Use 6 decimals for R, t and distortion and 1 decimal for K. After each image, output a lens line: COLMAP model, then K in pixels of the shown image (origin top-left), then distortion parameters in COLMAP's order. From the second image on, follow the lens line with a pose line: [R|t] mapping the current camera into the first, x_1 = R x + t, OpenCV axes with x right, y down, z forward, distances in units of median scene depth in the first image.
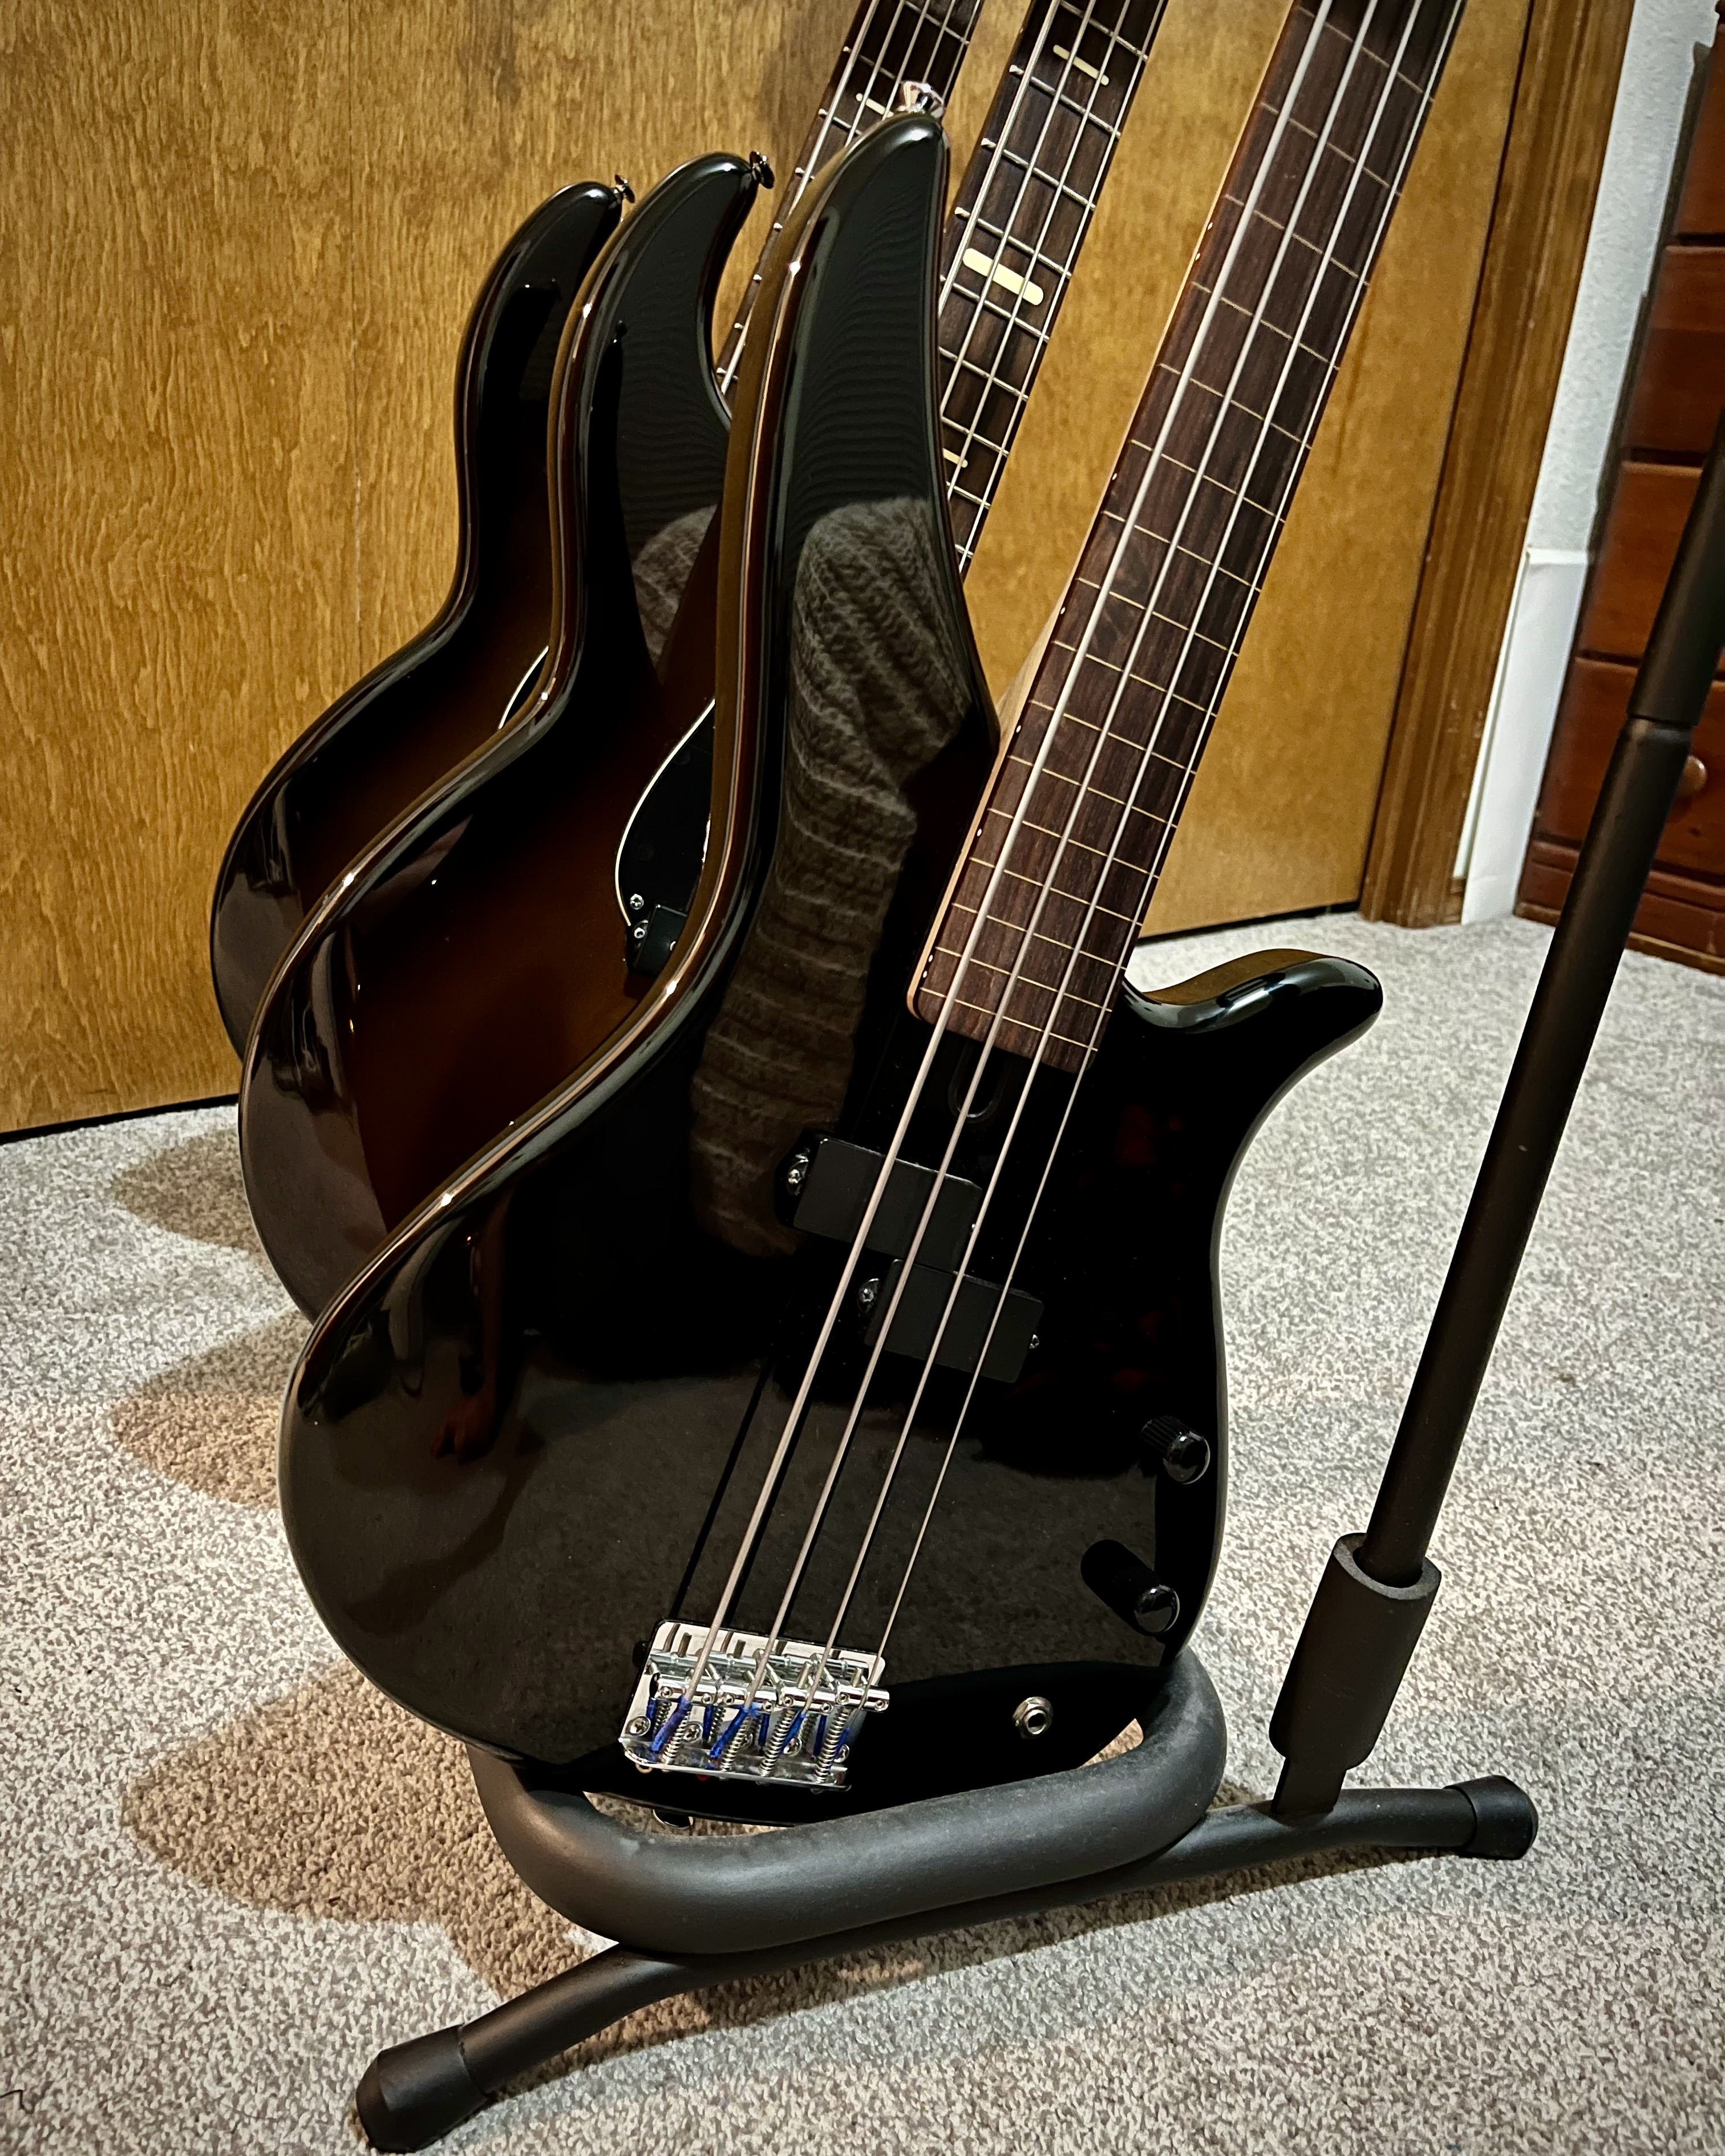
lens RADIAL K [[1778.7, 0, 855.4], [0, 1778.7, 1124.2], [0, 0, 1]] dist [0.114961, -0.181973]
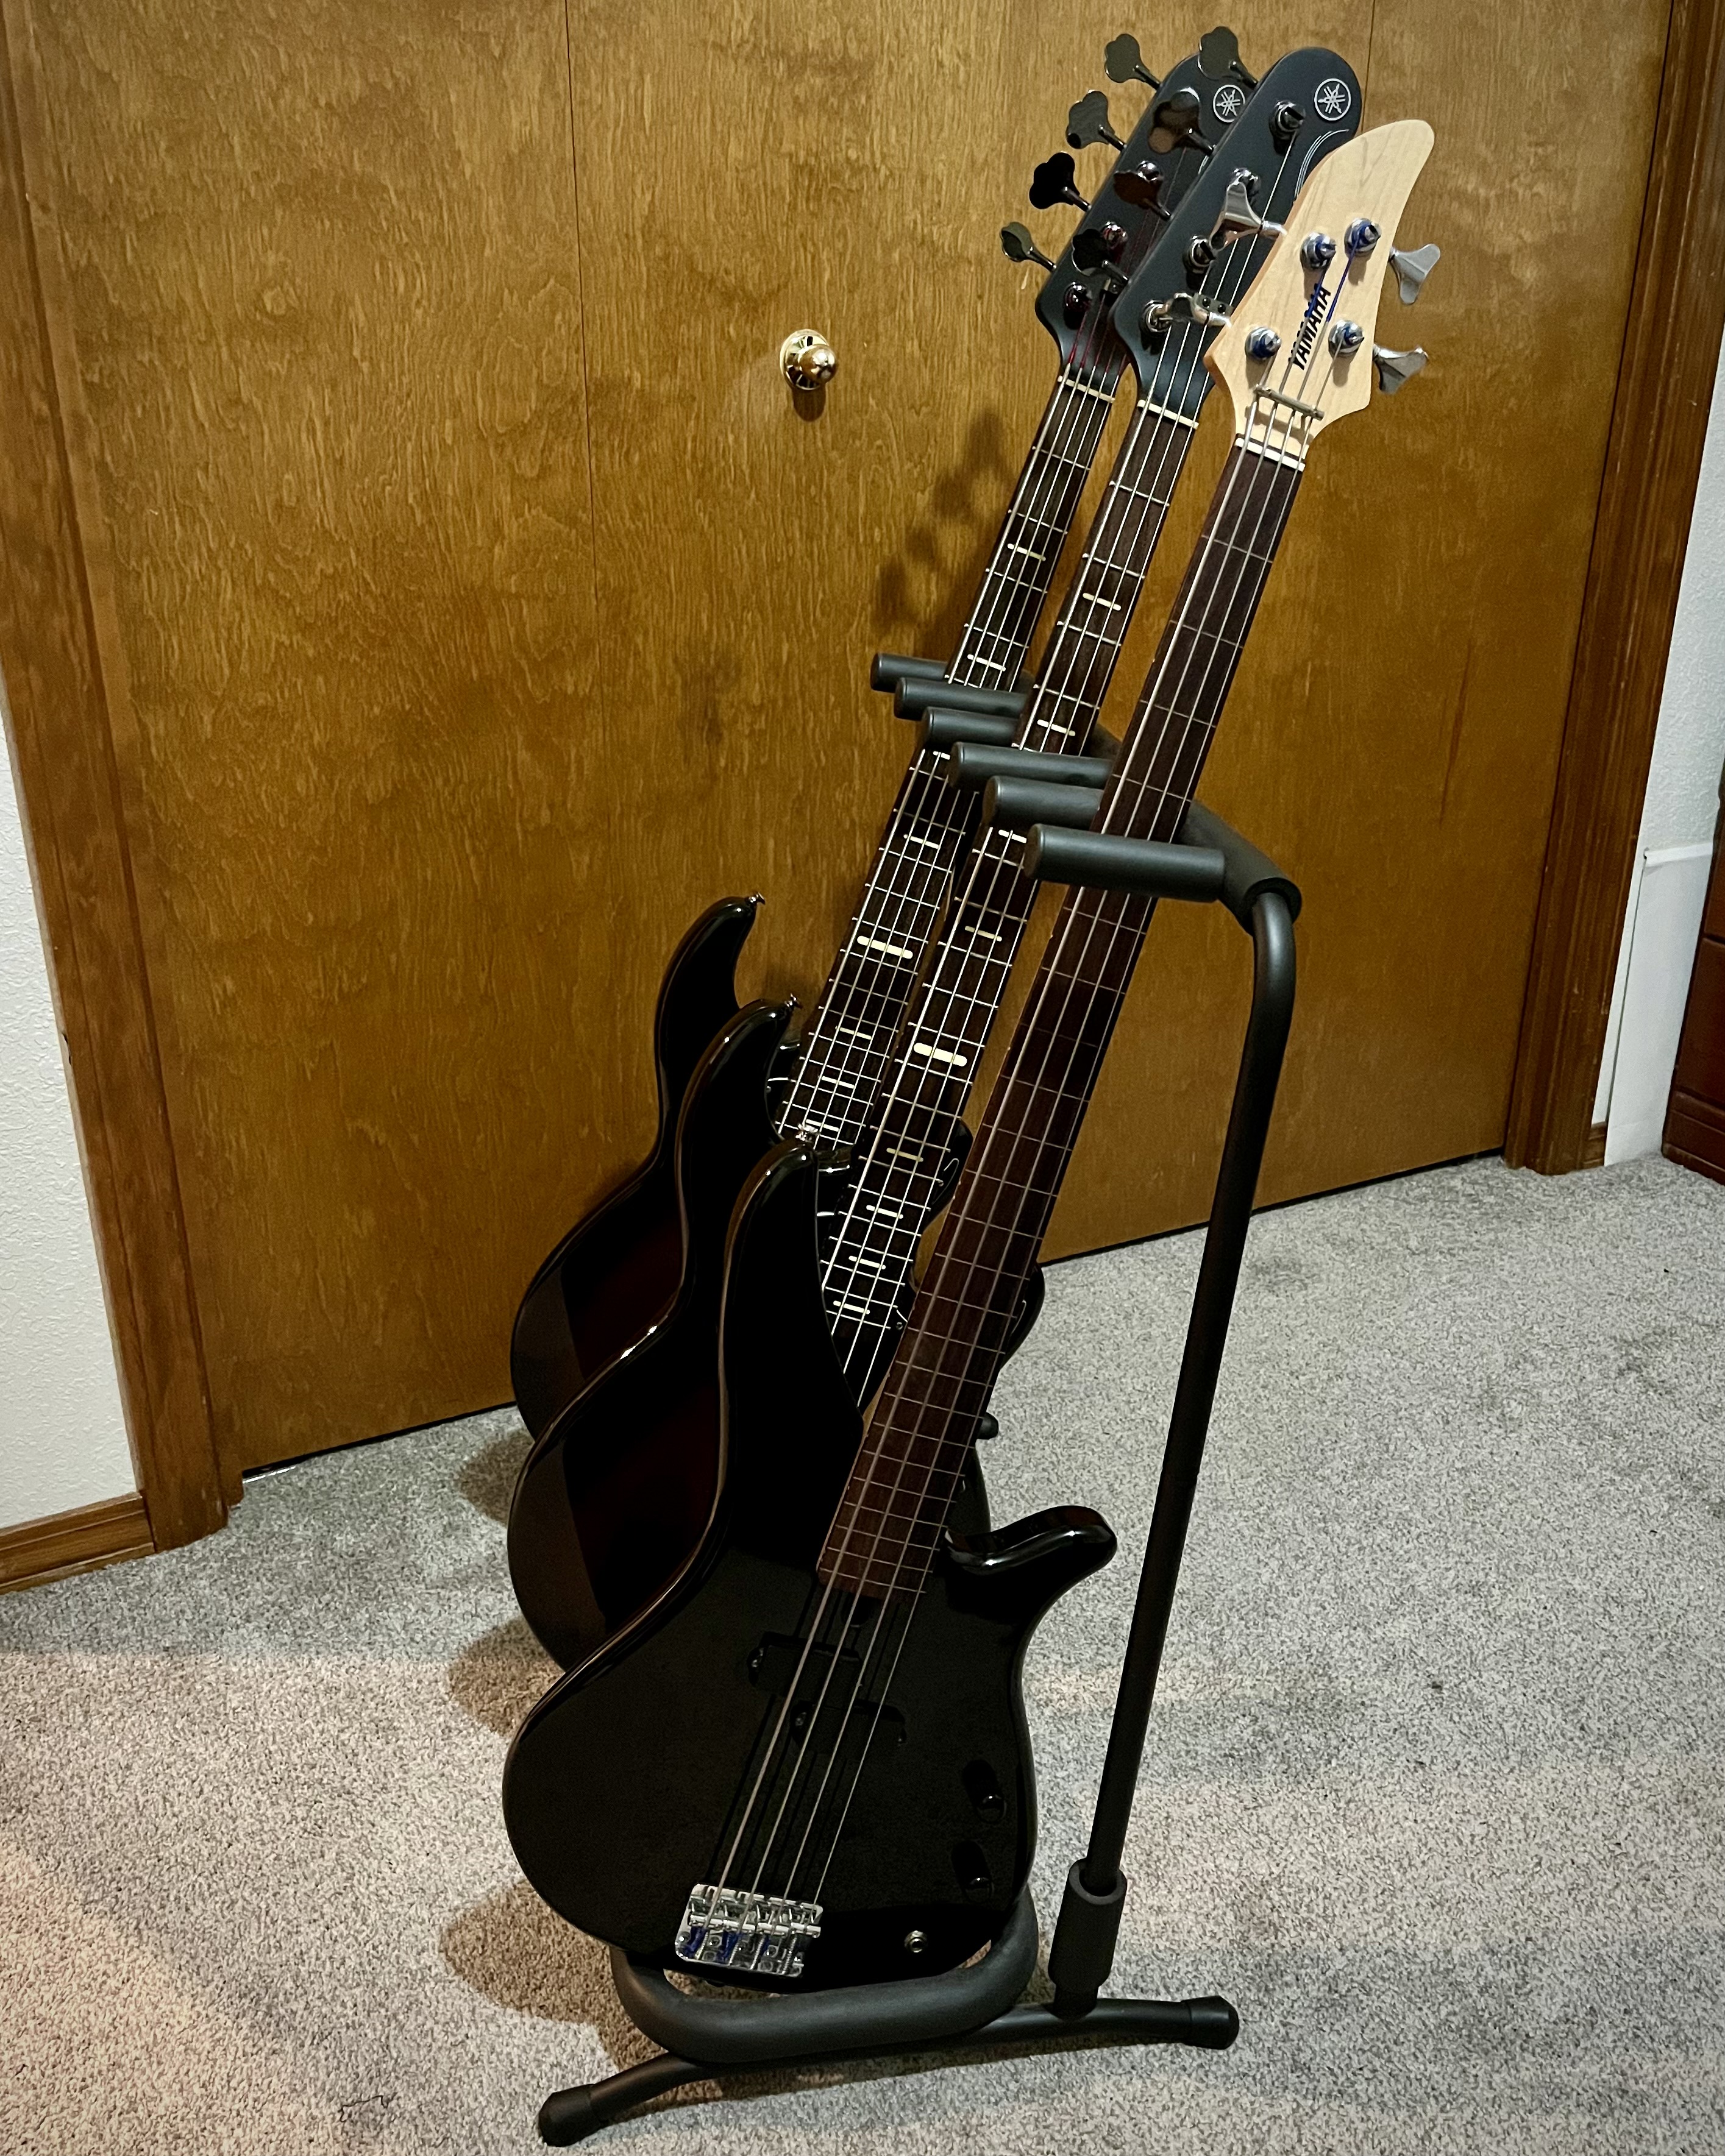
lens RADIAL K [[1951.2, 0, 862.5], [0, 1951.2, 1078.0], [0, 0, 1]] dist [0.030105, -0.016538]
pose [[0.975672, 0.000181, -0.219237, 0.464723], [0.000930, 0.999987, 0.004967, -0.523900], [0.219235, -0.005050, 0.975659, -0.875755]]
